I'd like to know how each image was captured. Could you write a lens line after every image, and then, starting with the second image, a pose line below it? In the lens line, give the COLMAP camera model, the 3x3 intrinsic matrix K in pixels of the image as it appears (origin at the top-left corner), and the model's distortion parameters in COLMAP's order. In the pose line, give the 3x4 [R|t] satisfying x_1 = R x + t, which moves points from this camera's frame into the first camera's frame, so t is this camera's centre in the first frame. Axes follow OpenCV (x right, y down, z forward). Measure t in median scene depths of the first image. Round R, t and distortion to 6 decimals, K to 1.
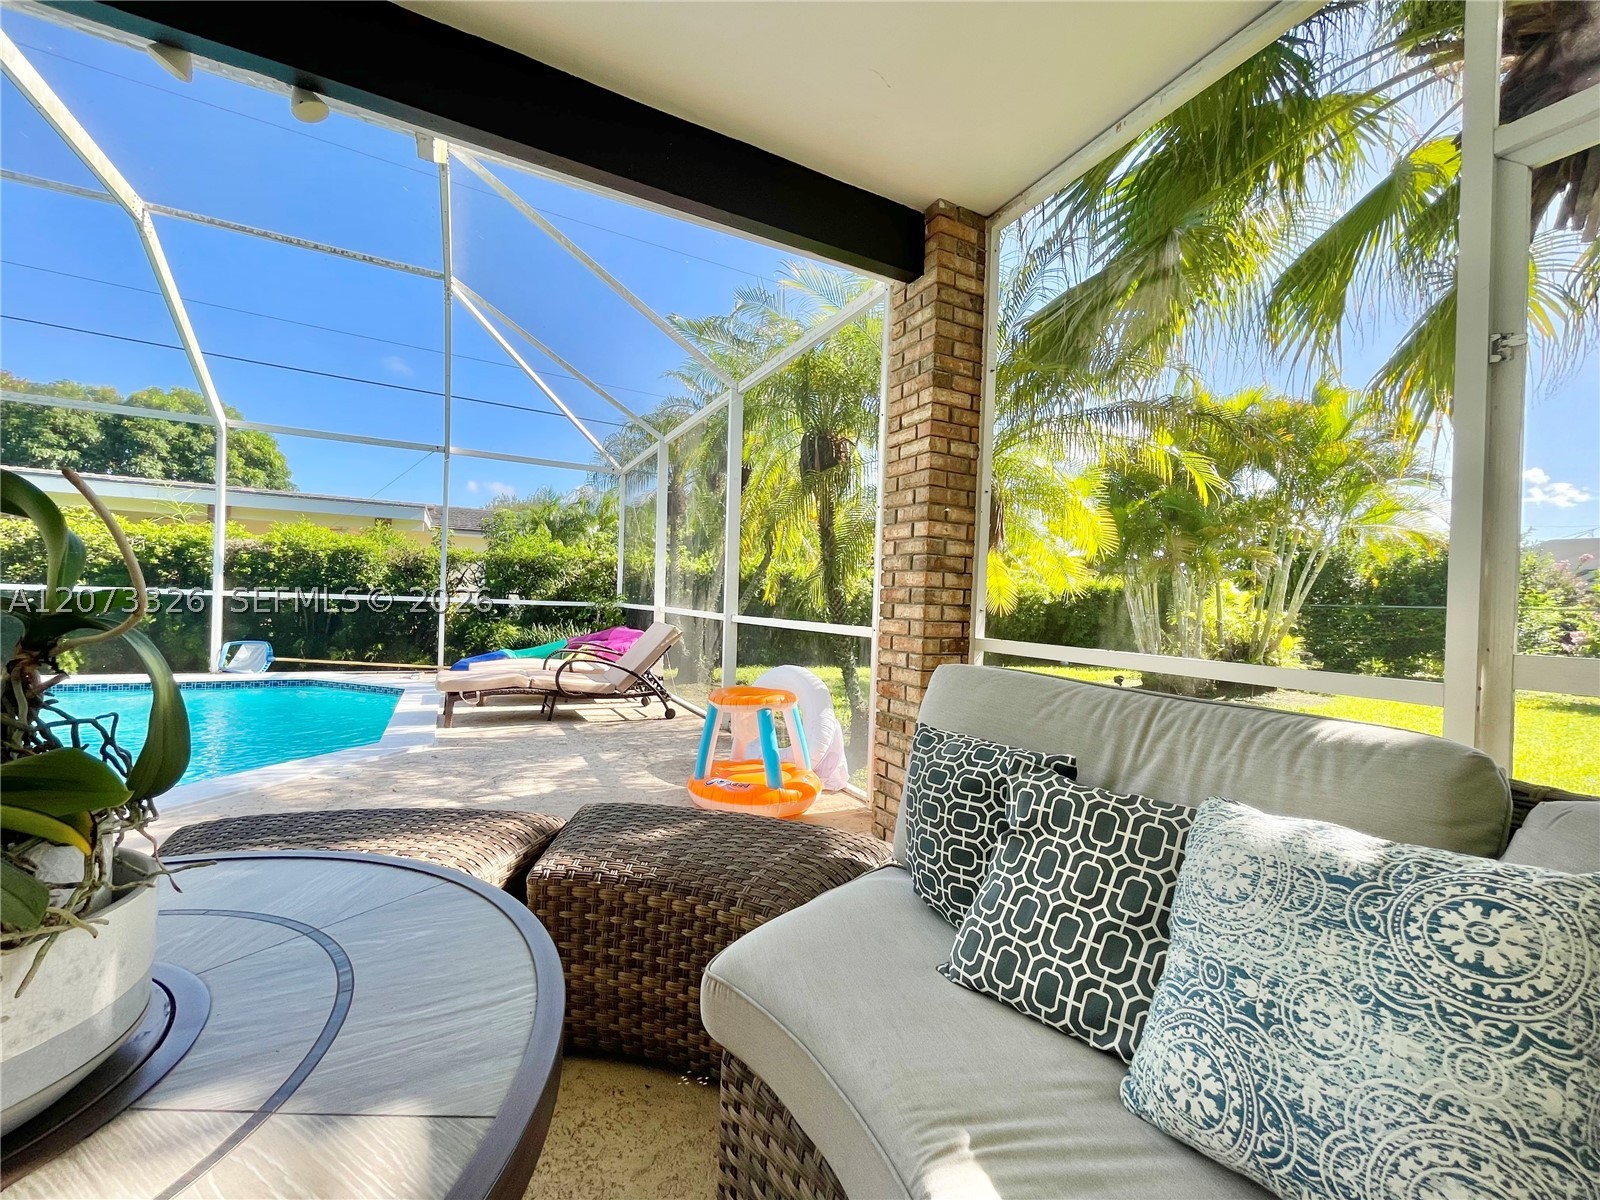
lens RADIAL K [[649.4, 0, 794.7], [0, 649.4, 603.5], [0, 0, 1]] dist [0.001438, -0.000151]
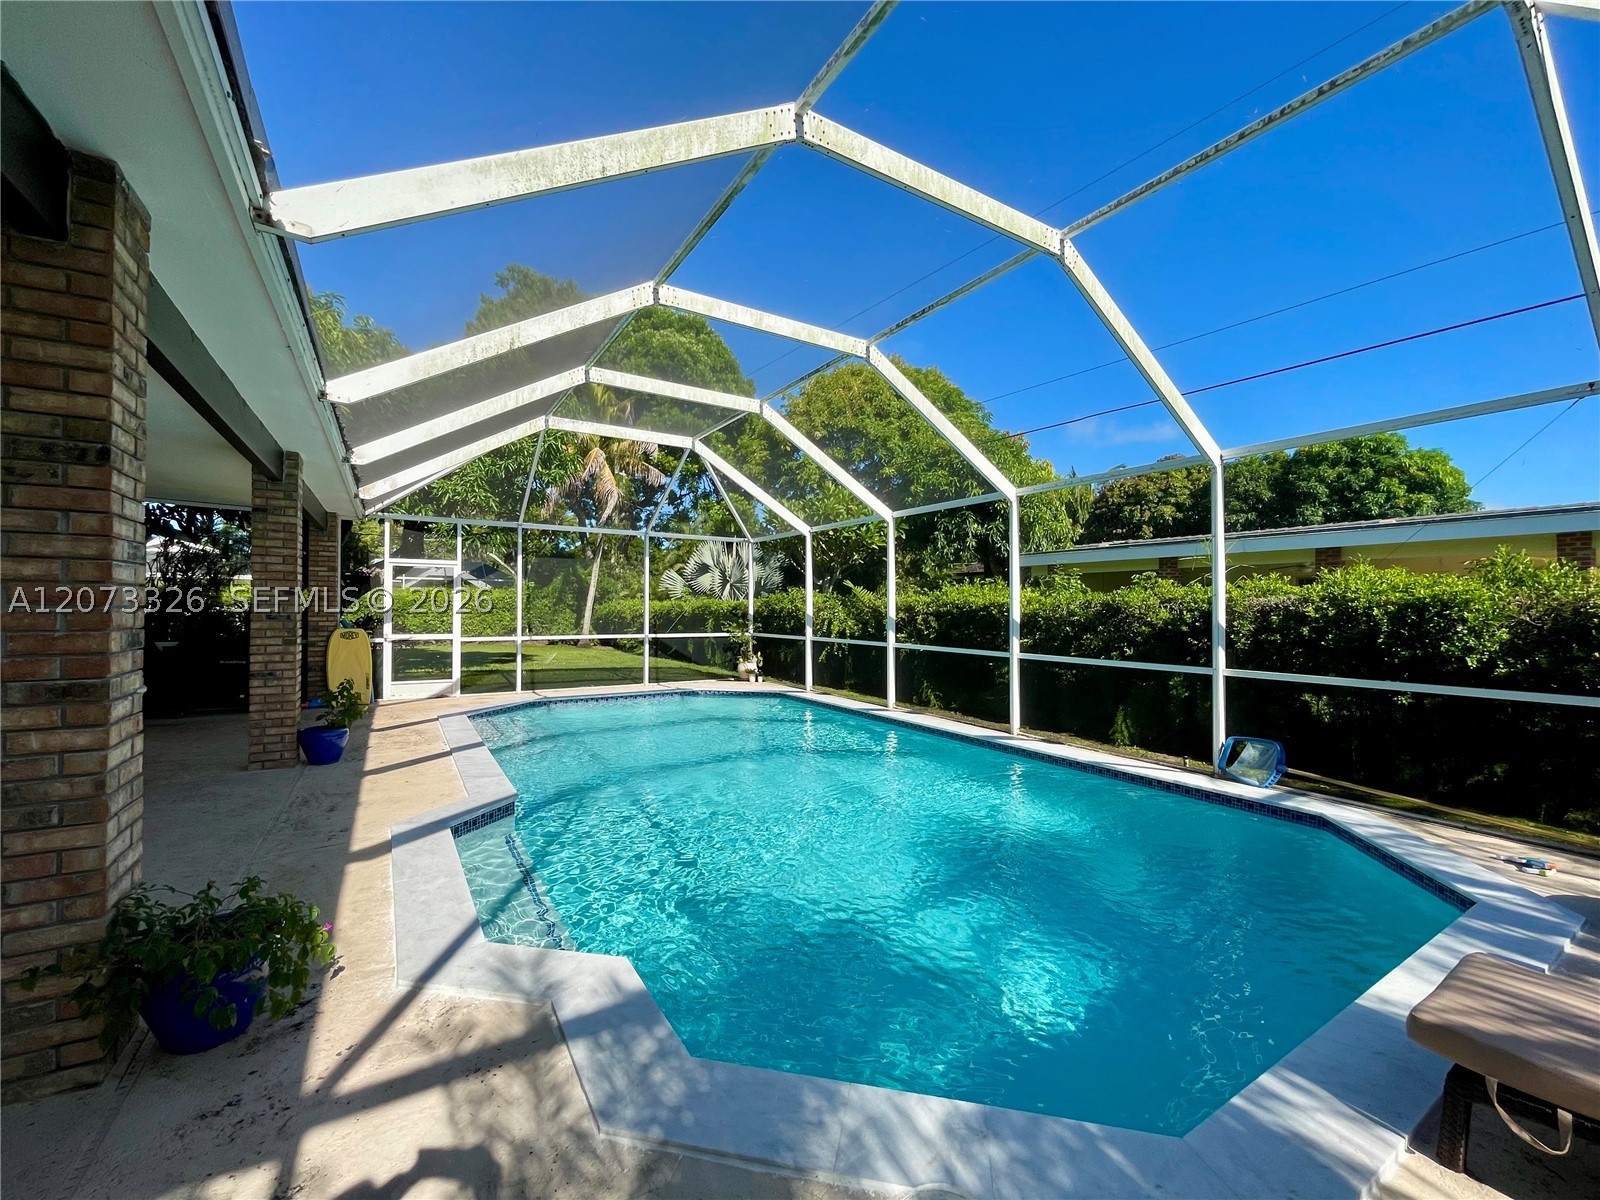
lens RADIAL K [[649.4, 0, 794.7], [0, 649.4, 603.5], [0, 0, 1]] dist [0.001438, -0.000151]
pose [[0.072552, -0.045881, -0.996309, -0.113463], [-0.007548, 0.998887, -0.046549, -0.048045], [0.997336, 0.010897, 0.072125, 0.355620]]
